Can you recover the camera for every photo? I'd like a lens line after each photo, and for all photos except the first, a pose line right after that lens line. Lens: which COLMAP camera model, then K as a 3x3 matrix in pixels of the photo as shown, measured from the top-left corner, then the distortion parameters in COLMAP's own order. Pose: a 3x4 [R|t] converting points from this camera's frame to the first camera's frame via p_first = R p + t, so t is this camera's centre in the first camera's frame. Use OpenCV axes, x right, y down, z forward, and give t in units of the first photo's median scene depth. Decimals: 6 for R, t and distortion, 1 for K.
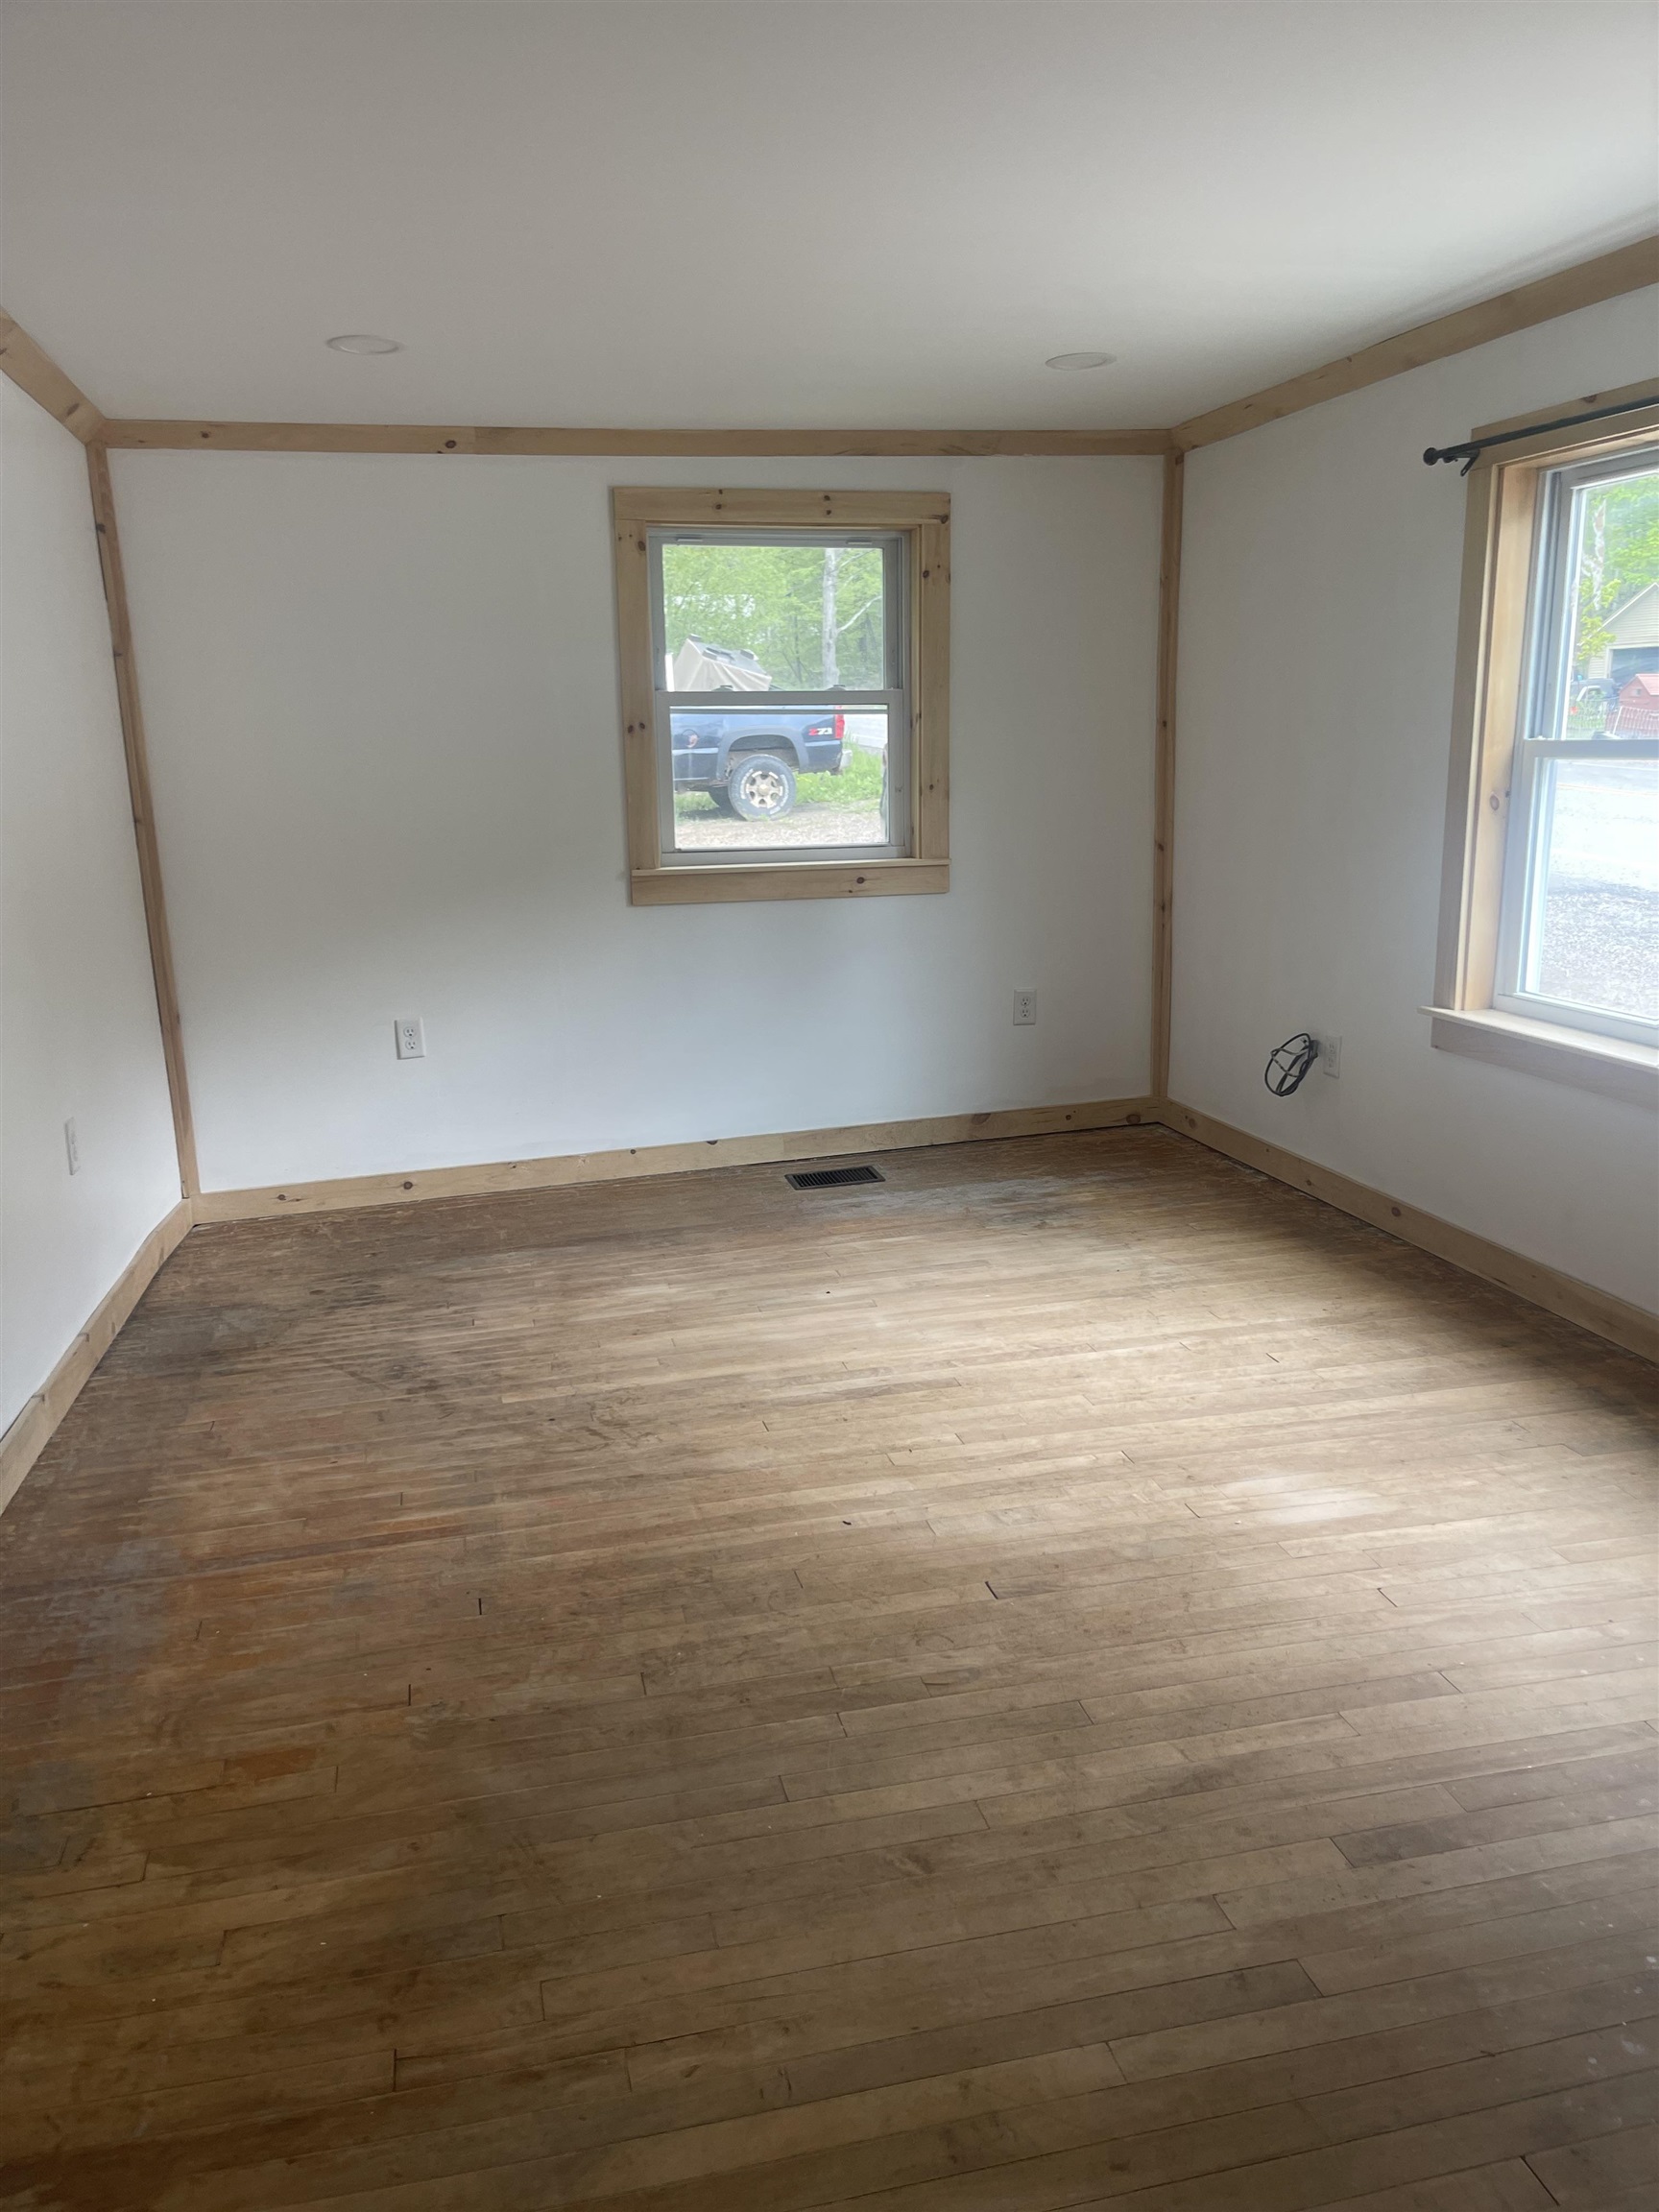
lens RADIAL K [[1656.4, 0, 834.4], [0, 1656.4, 1143.6], [0, 0, 1]] dist [0.067797, -0.104238]
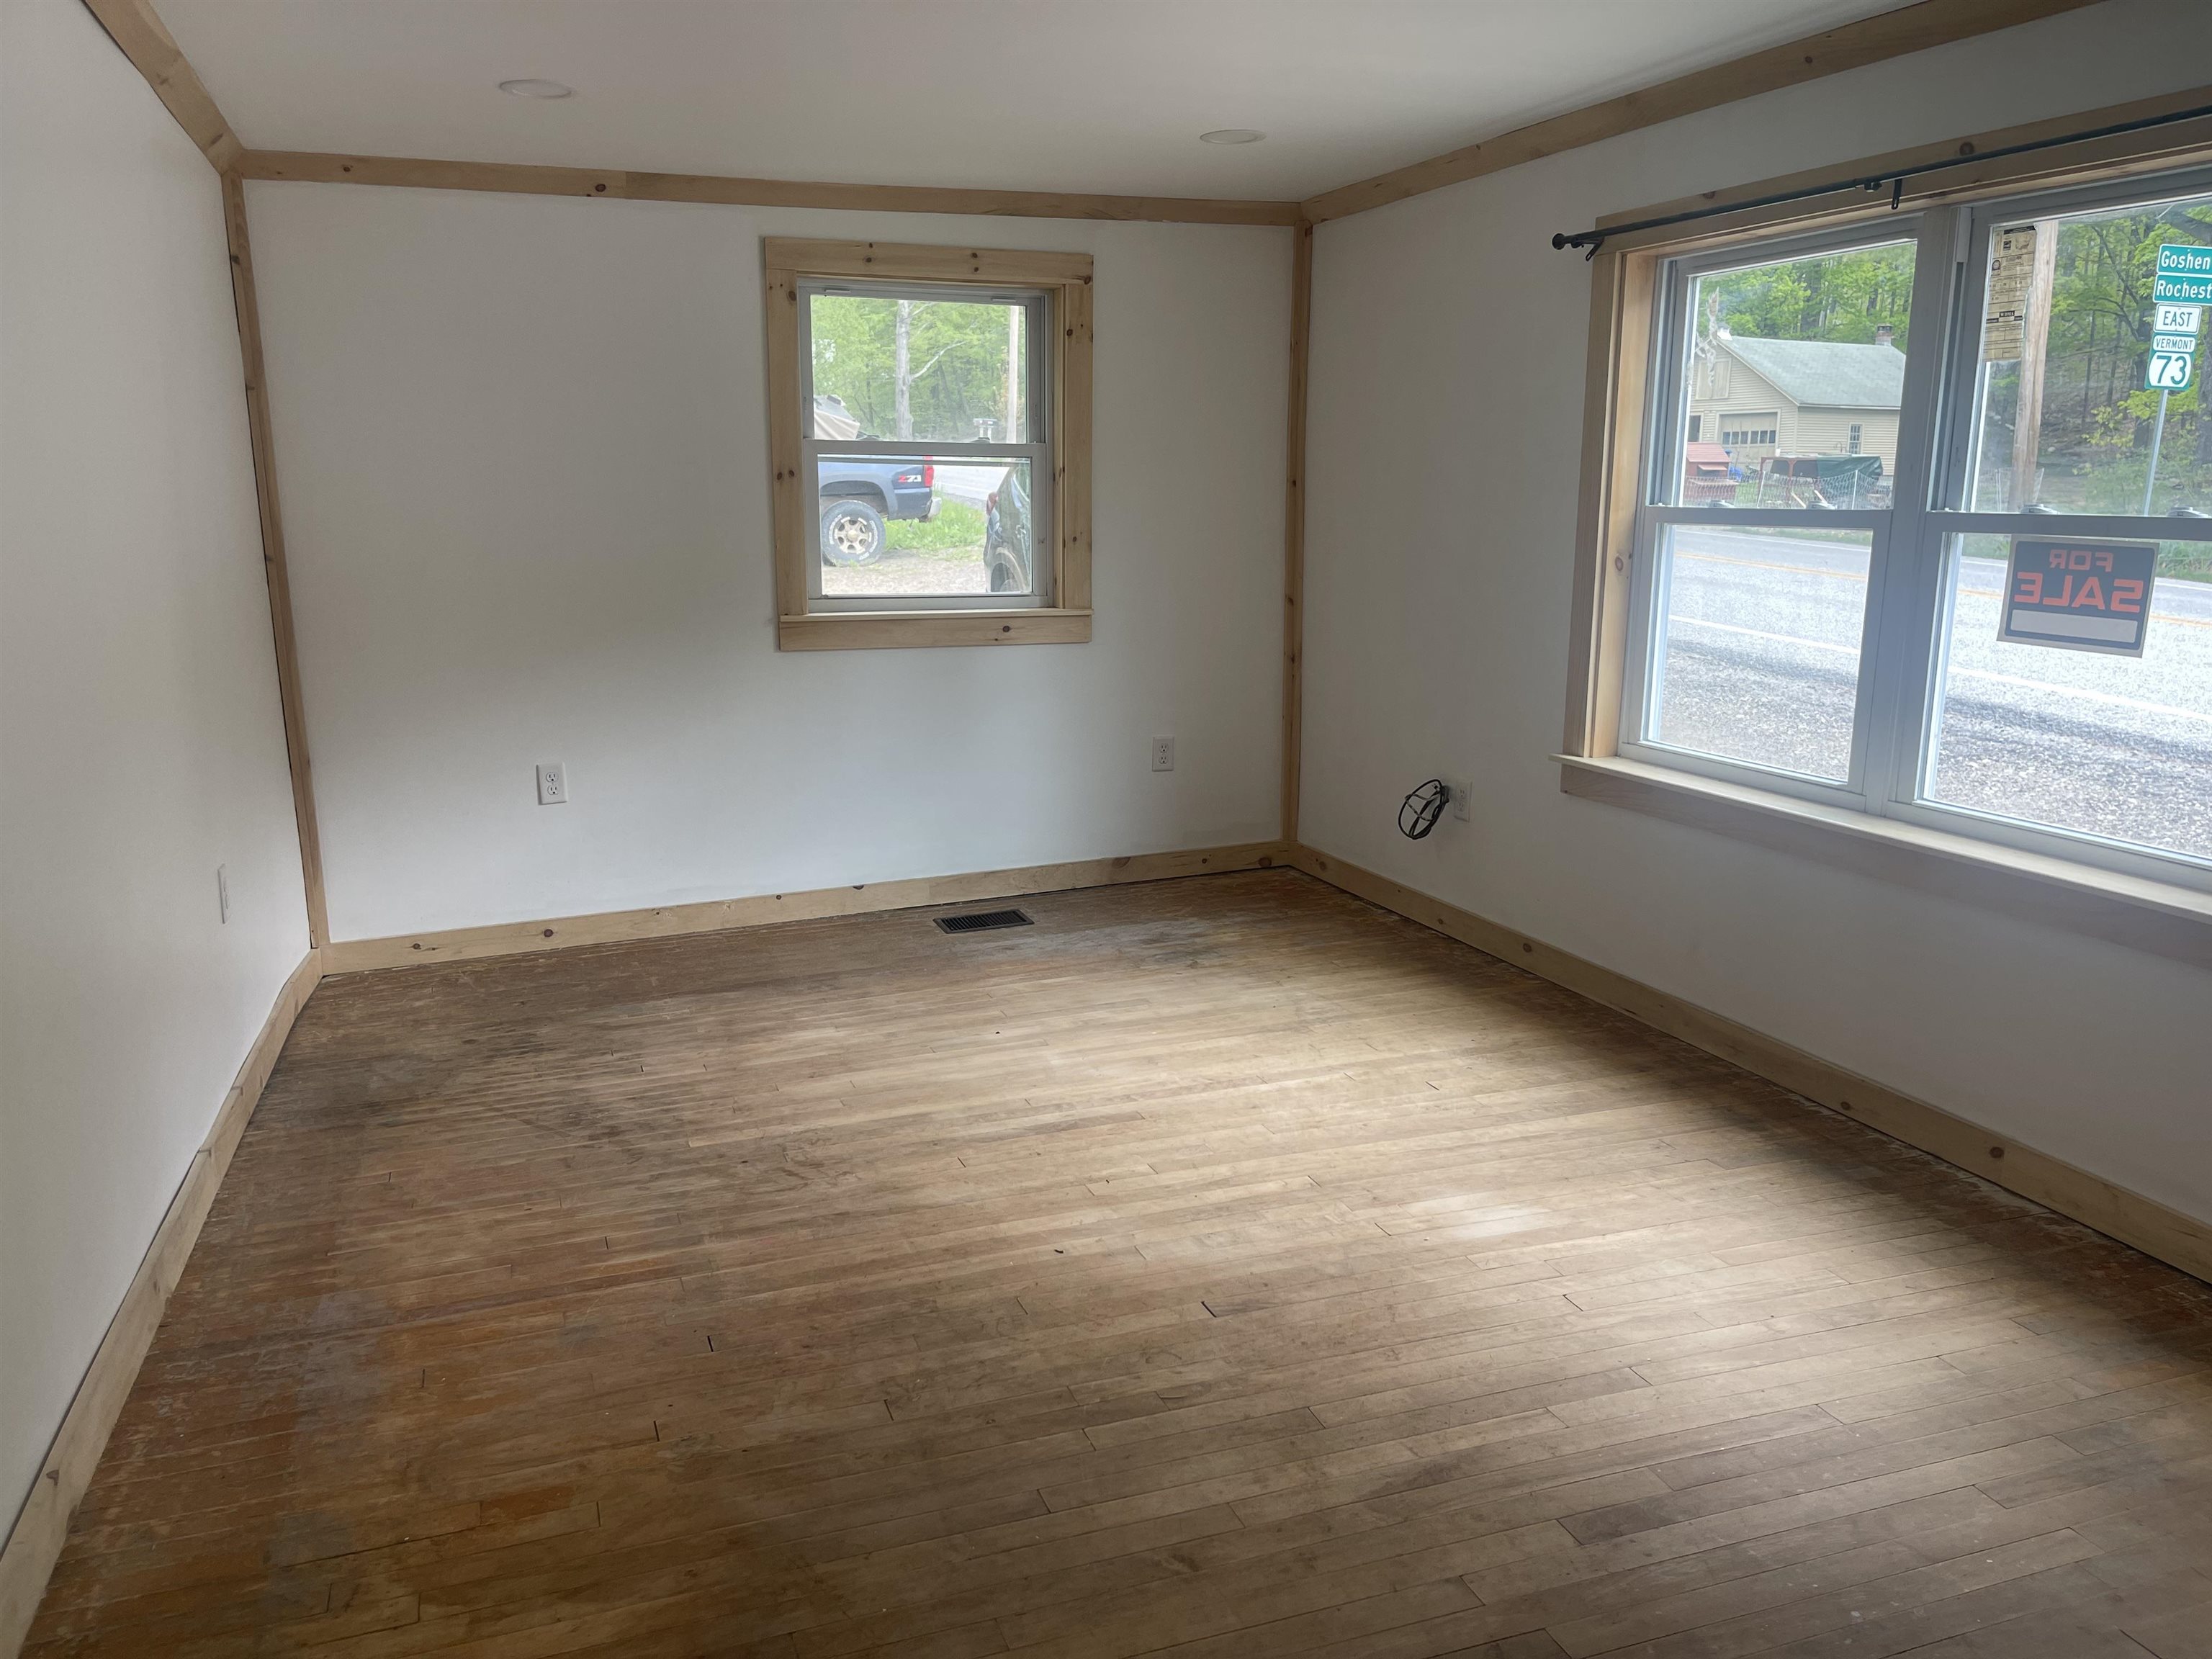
lens RADIAL K [[1666.9, 0, 1100.7], [0, 1666.9, 858.2], [0, 0, 1]] dist [0.070266, -0.107725]
pose [[0.993156, -0.004369, 0.116710, -0.075210], [0.006759, 0.999775, -0.020096, 0.004799], [-0.116595, 0.020748, 0.992963, -0.033337]]
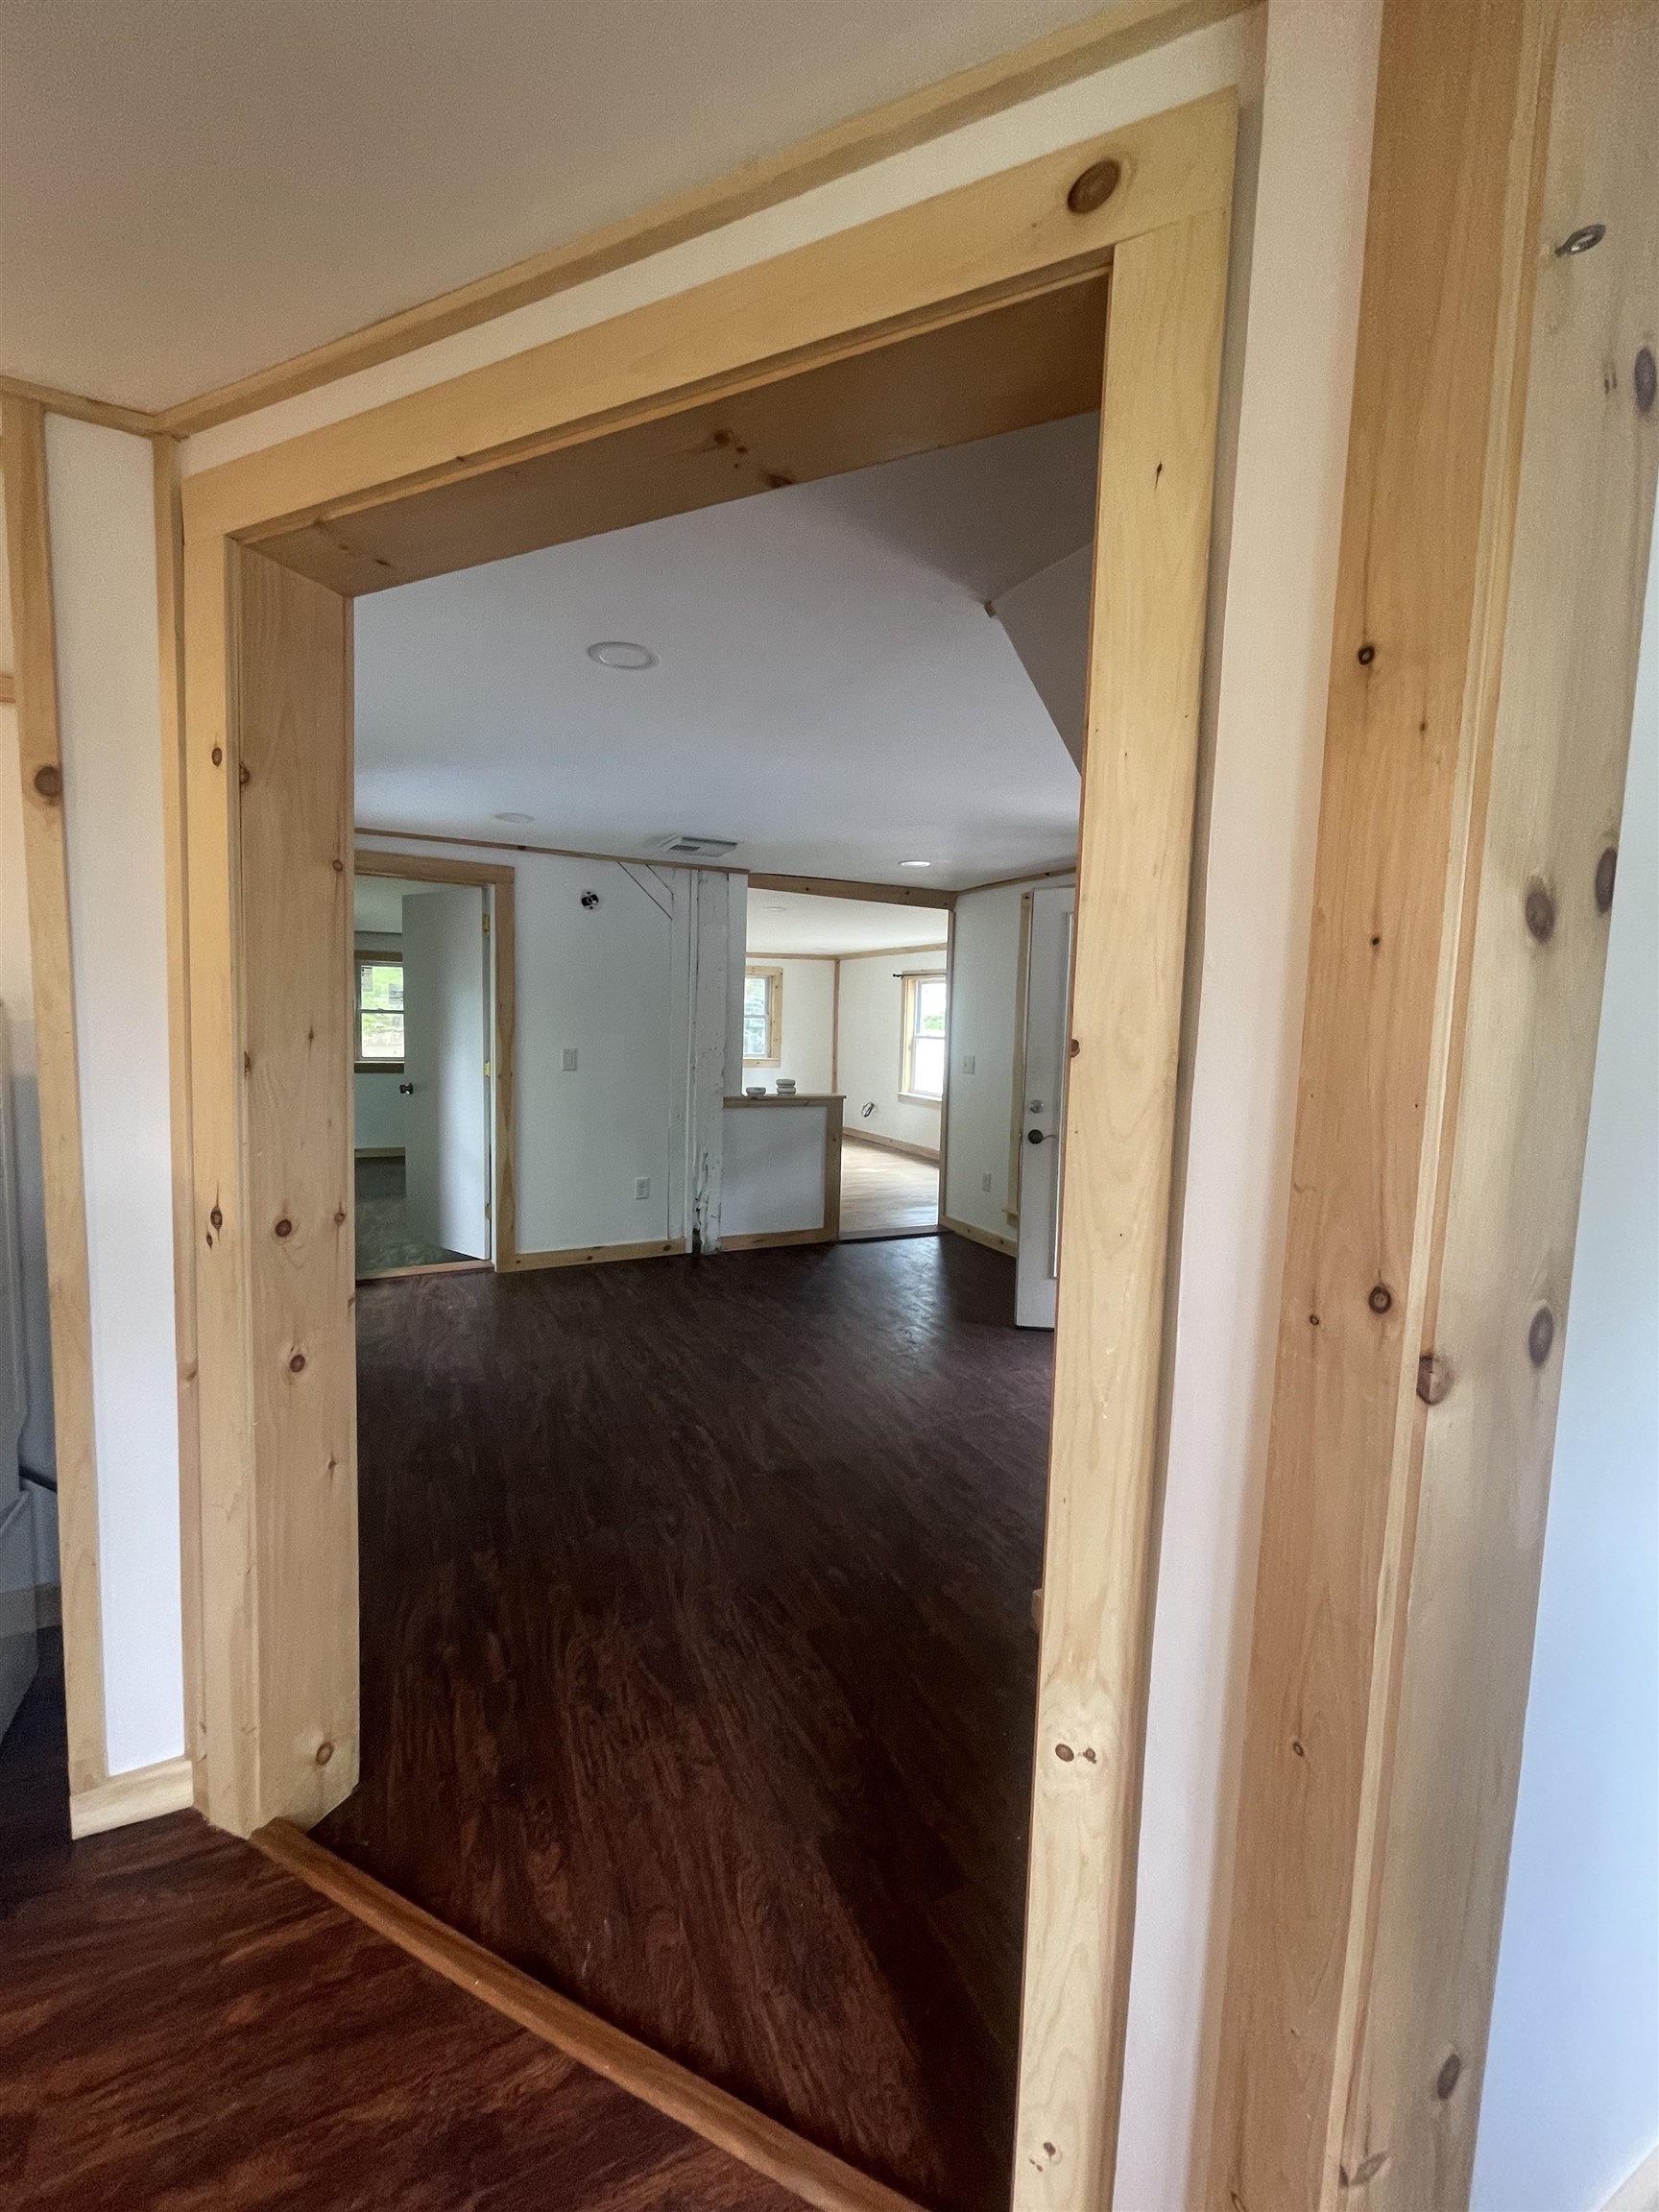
lens RADIAL K [[941.9, 0, 873.0], [0, 941.9, 1112.3], [0, 0, 1]] dist [-0.032011, 0.013746]
pose [[0.963299, 0.025096, 0.267256, -0.491988], [0.014117, 0.989506, -0.143802, 0.431203], [-0.268060, 0.142297, 0.952836, -1.790352]]
